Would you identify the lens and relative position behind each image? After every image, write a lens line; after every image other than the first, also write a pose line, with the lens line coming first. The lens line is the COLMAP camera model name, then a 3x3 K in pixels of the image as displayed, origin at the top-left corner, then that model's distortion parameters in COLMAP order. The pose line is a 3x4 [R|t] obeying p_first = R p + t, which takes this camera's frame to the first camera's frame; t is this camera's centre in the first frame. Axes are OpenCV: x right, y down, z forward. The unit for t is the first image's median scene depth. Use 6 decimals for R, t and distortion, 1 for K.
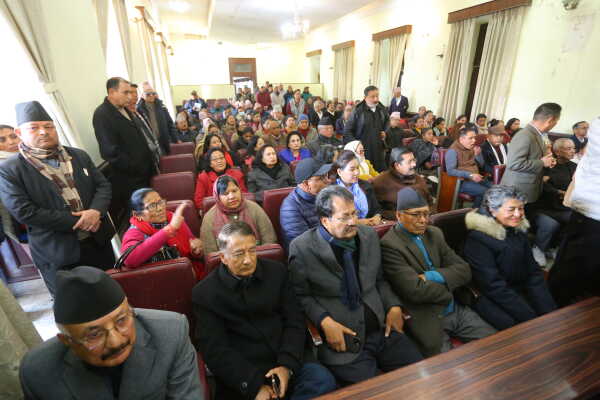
lens RADIAL K [[289.8, 0, 299.9], [0, 289.8, 202.6], [0, 0, 1]] dist [-0.065989, 0.024407]
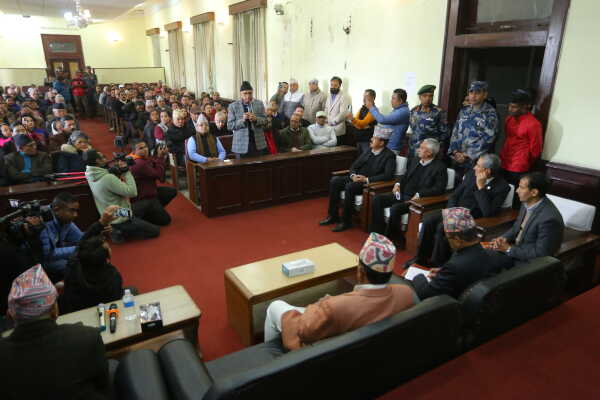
lens RADIAL K [[426.9, 0, 296.5], [0, 426.9, 201.5], [0, 0, 1]] dist [-0.040062, 0.032990]
pose [[0.977744, -0.052985, 0.203003, 0.555418], [0.069214, 0.994876, -0.073698, 0.265751], [-0.198057, 0.086108, 0.976401, -0.744397]]
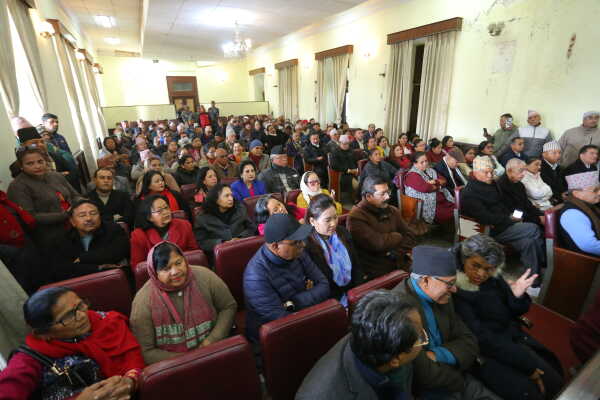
lens RADIAL K [[289.8, 0, 300.6], [0, 289.8, 200.4], [0, 0, 1]] dist [-0.065989, 0.024407]
pose [[0.982466, -0.069653, 0.172940, -0.012724], [0.079548, 0.995528, -0.050953, -0.048766], [-0.168617, 0.063816, 0.983614, 0.078622]]
